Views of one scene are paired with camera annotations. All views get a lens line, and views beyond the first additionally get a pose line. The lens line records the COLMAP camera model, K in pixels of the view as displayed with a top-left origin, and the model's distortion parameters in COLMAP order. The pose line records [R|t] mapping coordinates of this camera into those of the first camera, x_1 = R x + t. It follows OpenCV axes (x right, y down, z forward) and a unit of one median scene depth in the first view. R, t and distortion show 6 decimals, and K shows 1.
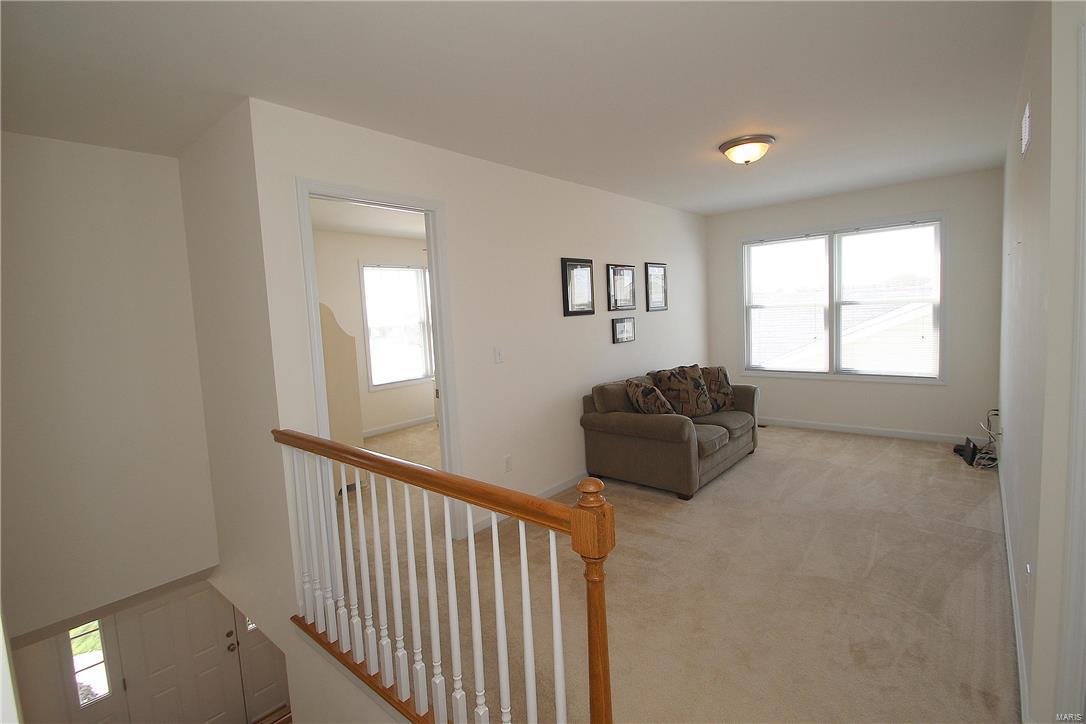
lens RADIAL K [[493.8, 0, 539.1], [0, 493.8, 353.3], [0, 0, 1]] dist [0.025523, -0.019533]
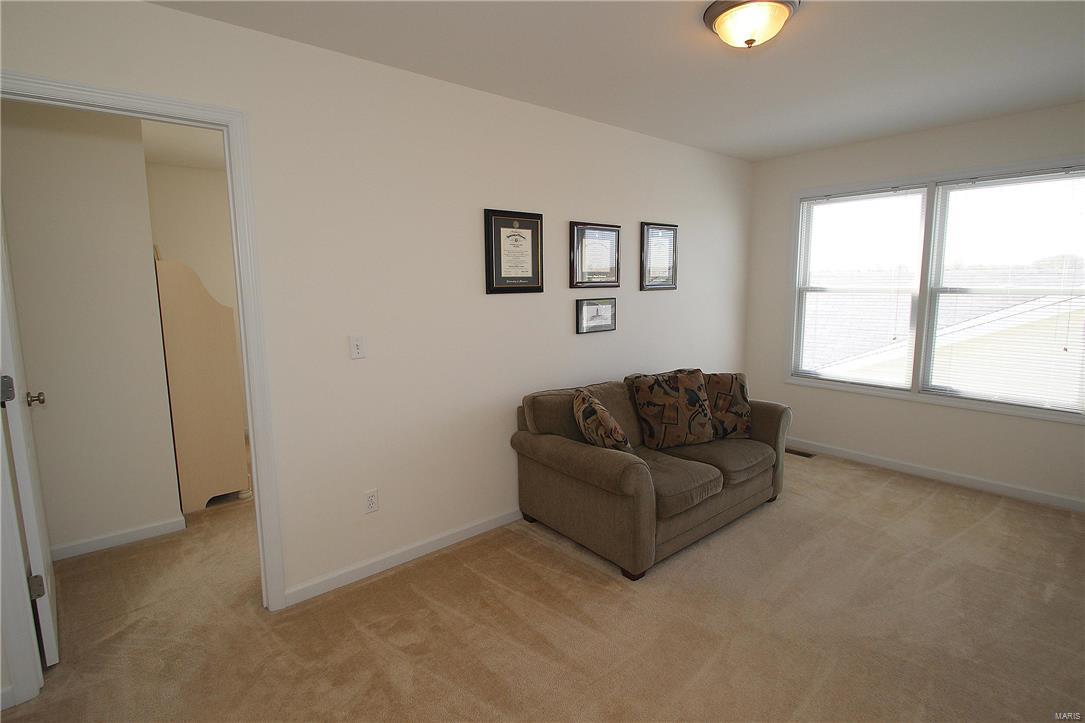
lens RADIAL K [[509.3, 0, 540.1], [0, 509.3, 350.0], [0, 0, 1]] dist [0.022541, -0.023179]
pose [[0.986519, 0.059649, -0.152386, 0.212175], [-0.051752, 0.997129, 0.055277, -0.034498], [0.155246, -0.046646, 0.986774, 0.259352]]
